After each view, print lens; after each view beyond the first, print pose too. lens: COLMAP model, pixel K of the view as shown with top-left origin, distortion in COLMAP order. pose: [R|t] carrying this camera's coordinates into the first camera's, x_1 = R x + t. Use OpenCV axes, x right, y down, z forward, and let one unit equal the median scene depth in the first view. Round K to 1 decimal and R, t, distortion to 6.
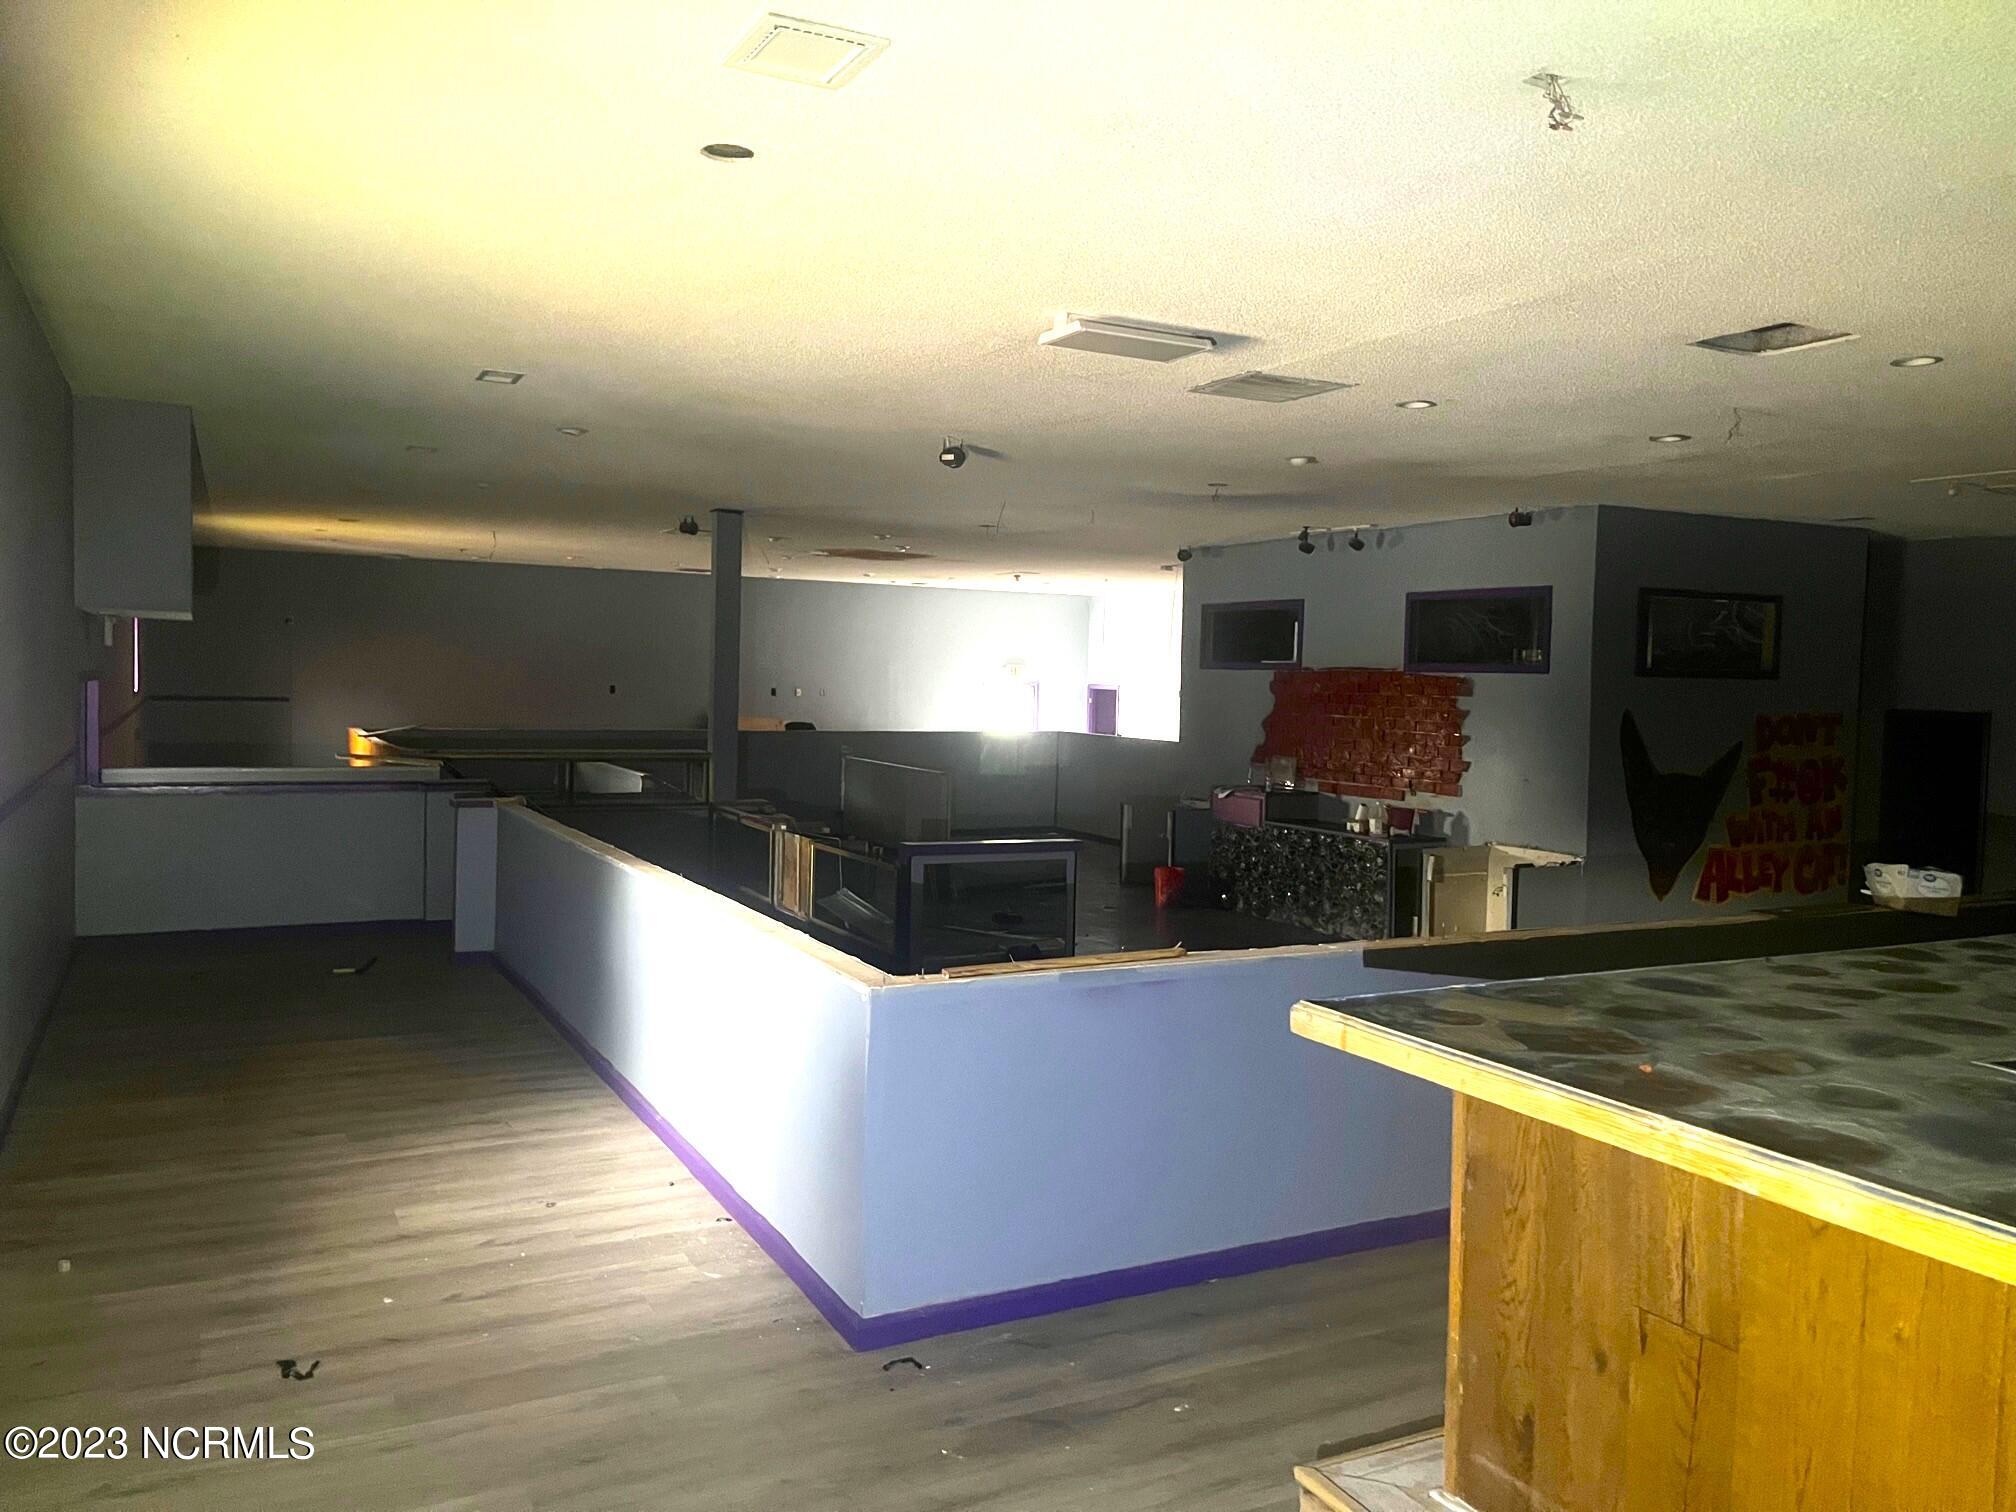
lens RADIAL K [[1512.4, 0, 1002.0], [0, 1512.4, 752.2], [0, 0, 1]] dist [0.056887, -0.069630]
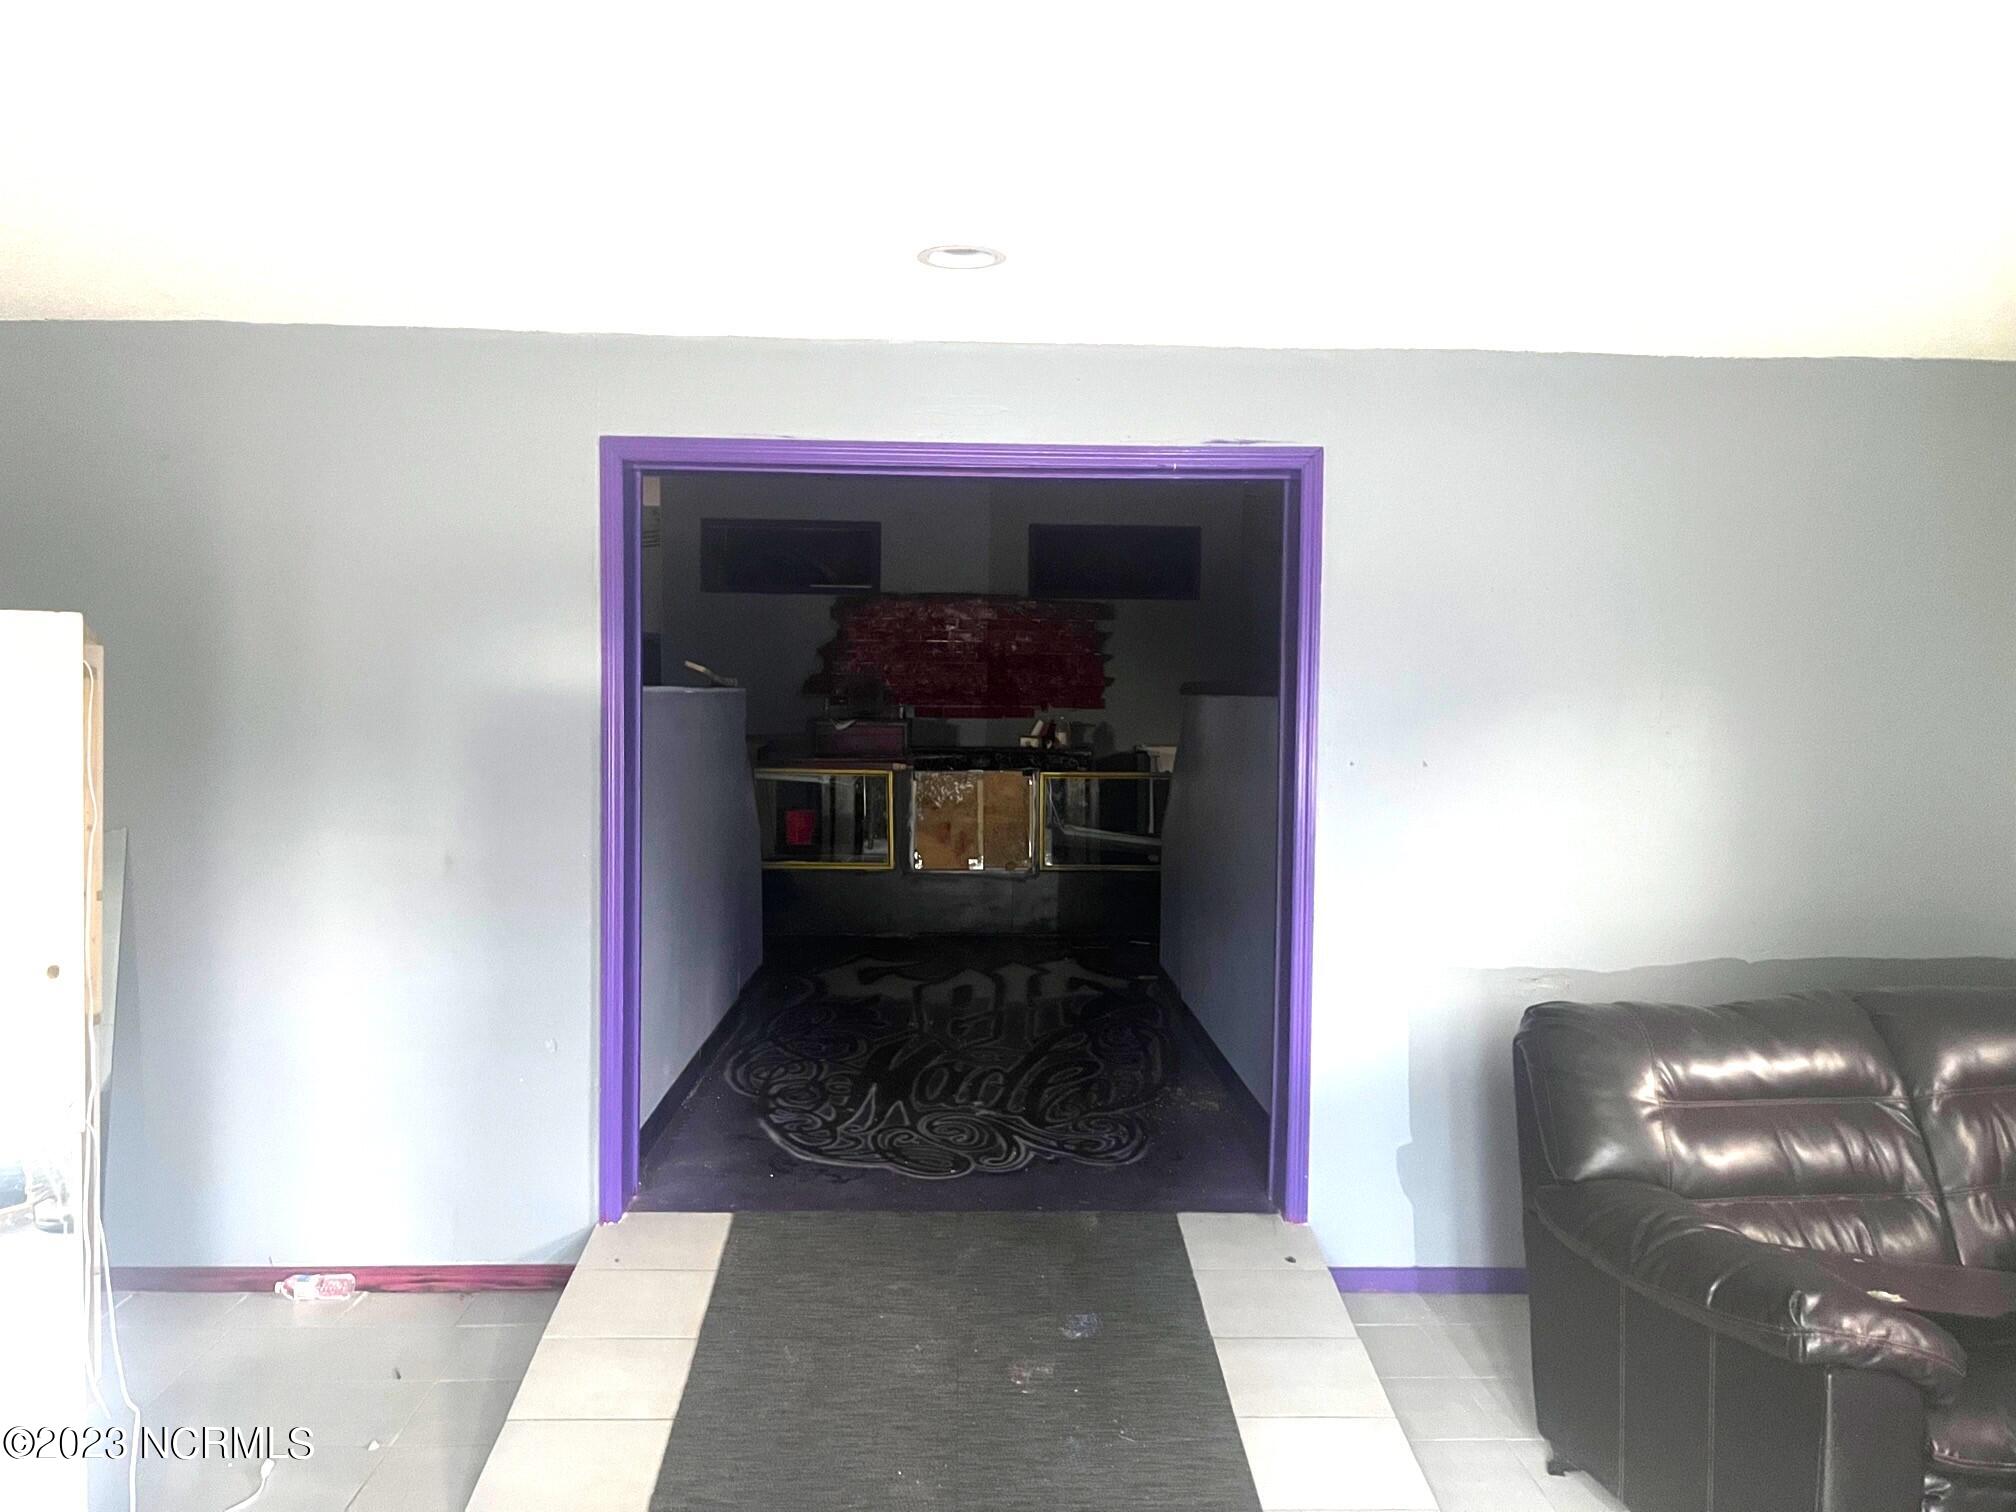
lens RADIAL K [[1512.4, 0, 1002.0], [0, 1512.4, 752.2], [0, 0, 1]] dist [0.056887, -0.069630]
pose [[0.430748, -0.058329, 0.900585, -1.065012], [0.043966, 0.998081, 0.043615, 0.012908], [-0.901401, 0.020808, 0.432486, 0.825113]]
